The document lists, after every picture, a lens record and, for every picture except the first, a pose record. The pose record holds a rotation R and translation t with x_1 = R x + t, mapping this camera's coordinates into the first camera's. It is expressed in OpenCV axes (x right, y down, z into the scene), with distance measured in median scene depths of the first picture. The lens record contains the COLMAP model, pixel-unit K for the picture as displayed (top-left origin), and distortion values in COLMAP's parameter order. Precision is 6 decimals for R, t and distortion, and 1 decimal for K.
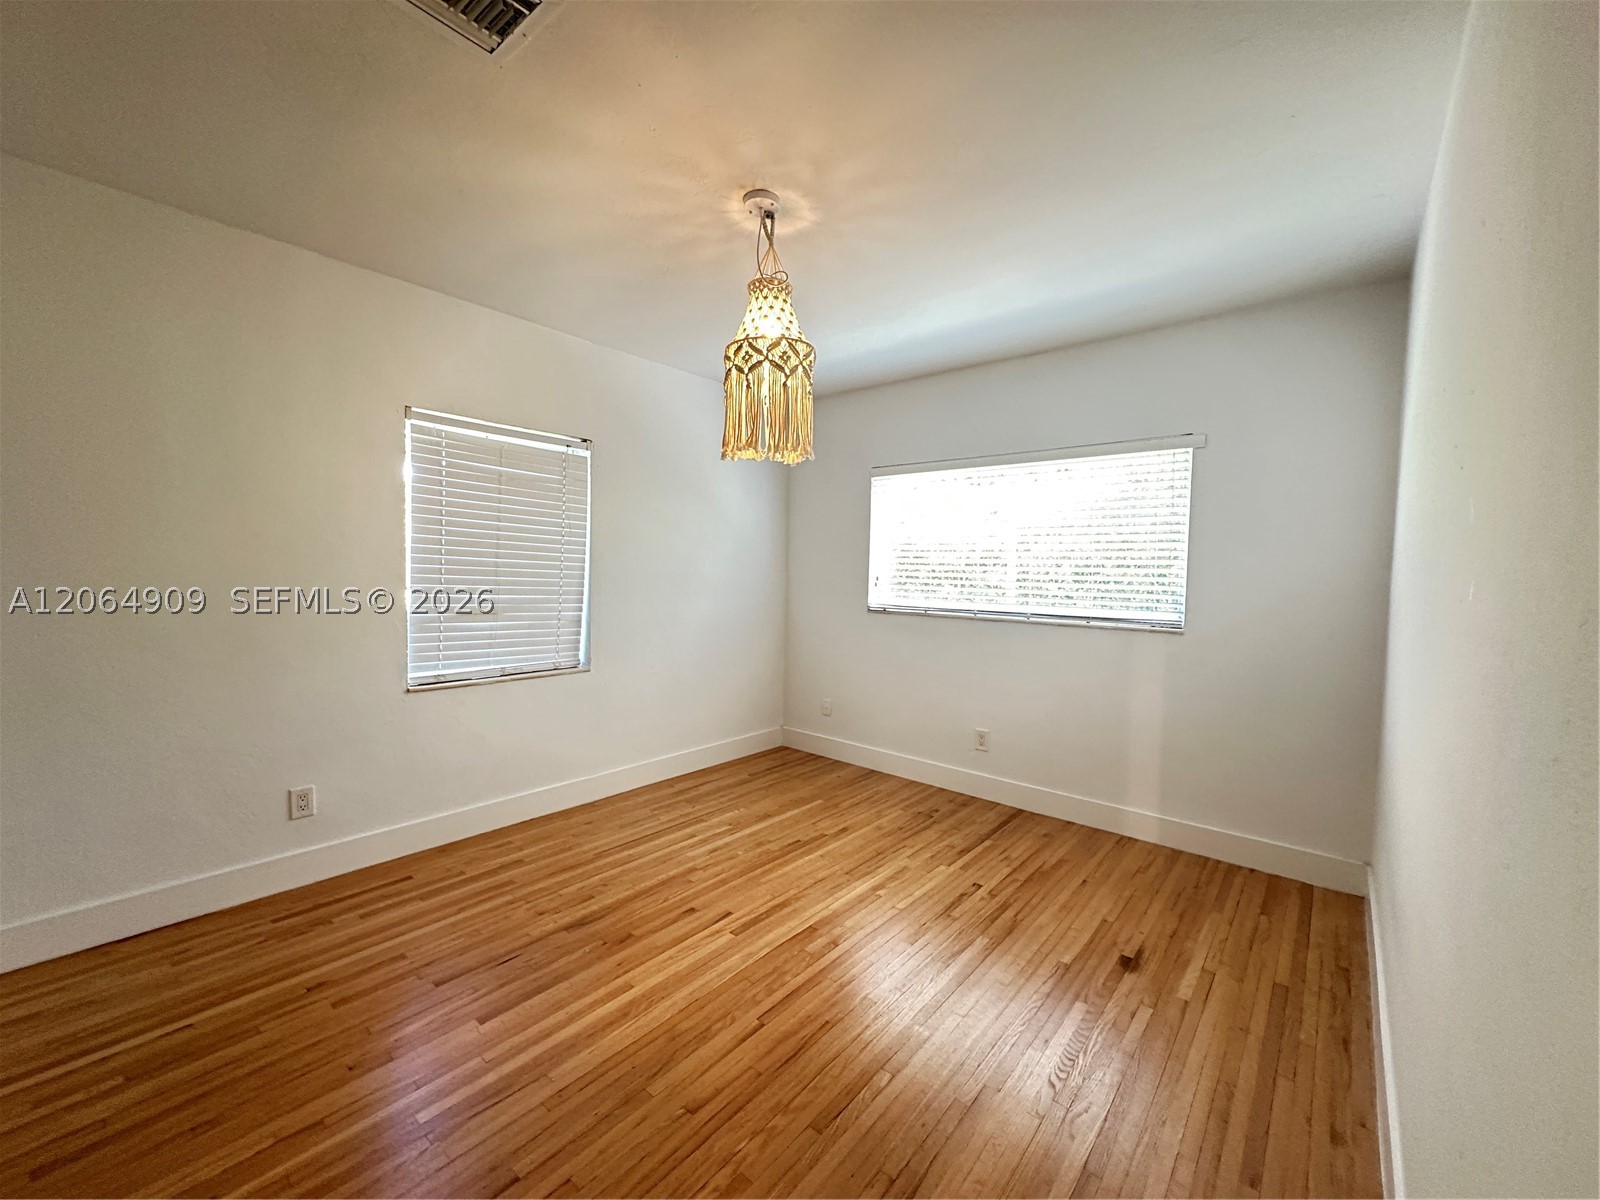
lens RADIAL K [[638.6, 0, 800.0], [0, 638.6, 600.0], [0, 0, 1]] dist [-0.000926, 0.000489]
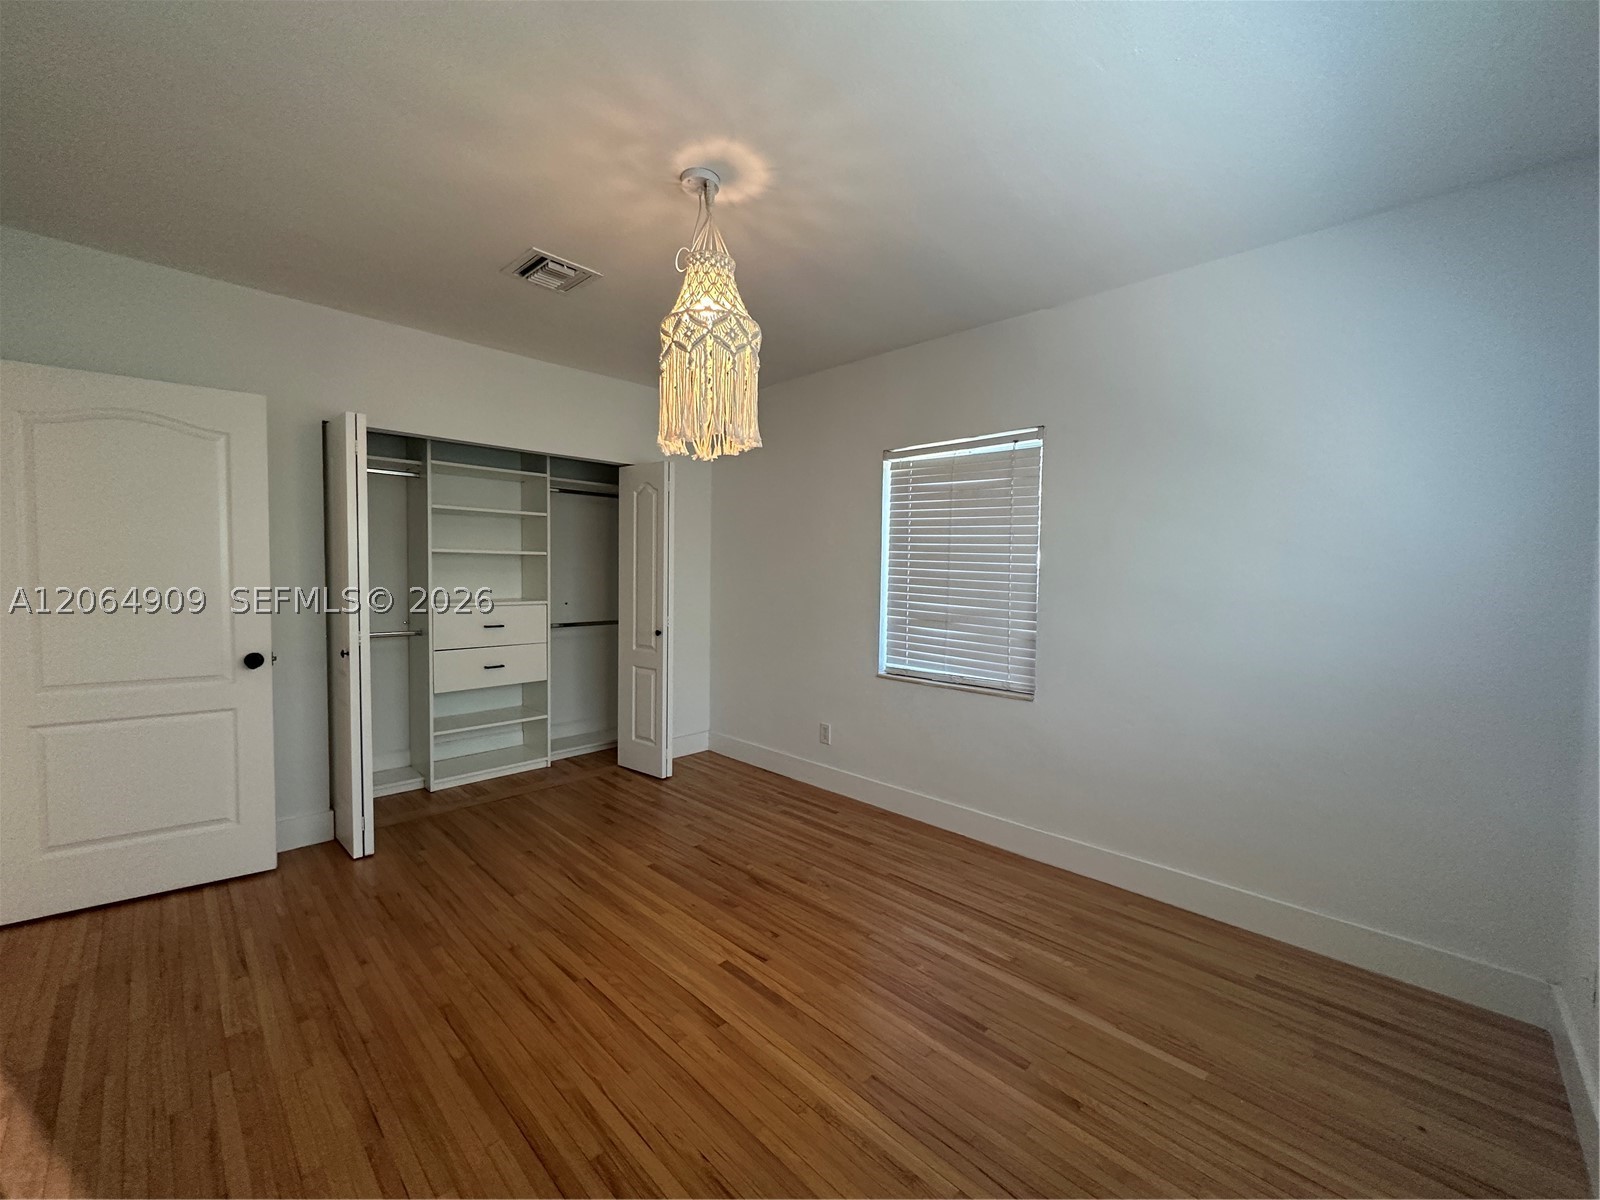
lens RADIAL K [[638.6, 0, 800.0], [0, 638.6, 600.0], [0, 0, 1]] dist [-0.000926, 0.000489]
pose [[-0.069844, 0.020119, -0.997355, 0.655311], [-0.062197, 0.997764, 0.024483, -0.028293], [0.995617, 0.063743, -0.068436, 0.928382]]
